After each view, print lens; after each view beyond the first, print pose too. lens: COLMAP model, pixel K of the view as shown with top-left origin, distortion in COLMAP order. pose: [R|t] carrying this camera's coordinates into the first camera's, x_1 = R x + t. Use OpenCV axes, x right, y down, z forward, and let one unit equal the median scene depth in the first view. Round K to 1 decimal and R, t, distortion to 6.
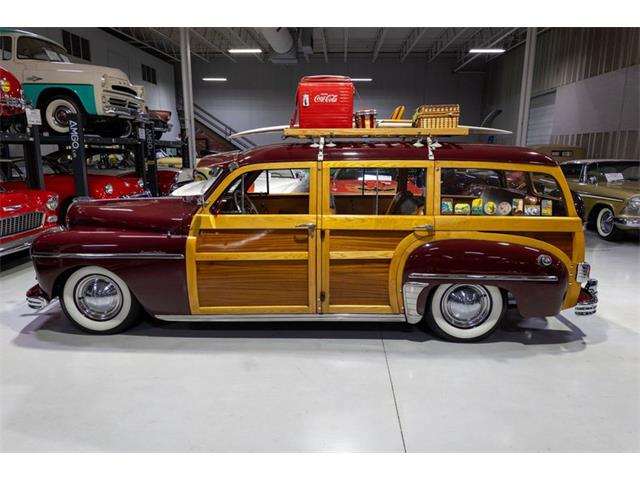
lens RADIAL K [[441.0, 0, 320.0], [0, 441.0, 240.0], [0, 0, 1]] dist [0.004264, -0.002388]
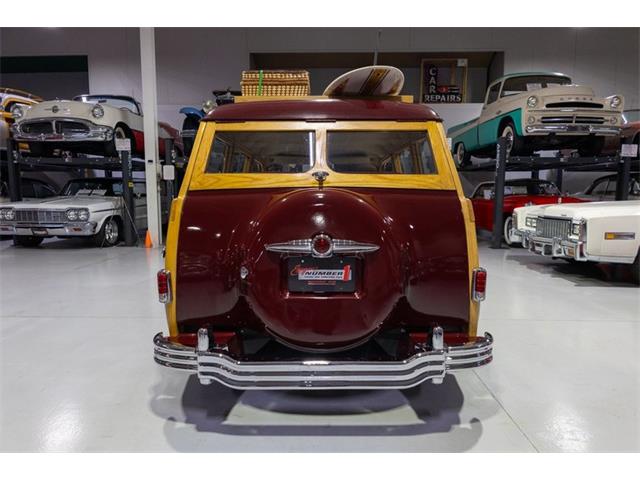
lens RADIAL K [[441.0, 0, 320.0], [0, 441.0, 240.0], [0, 0, 1]] dist [0.004264, -0.002388]
pose [[0.022552, 0.097148, -0.995014, 1.196802], [-0.200584, 0.975470, 0.090694, -0.089670], [0.979417, 0.197538, 0.041485, 1.160250]]
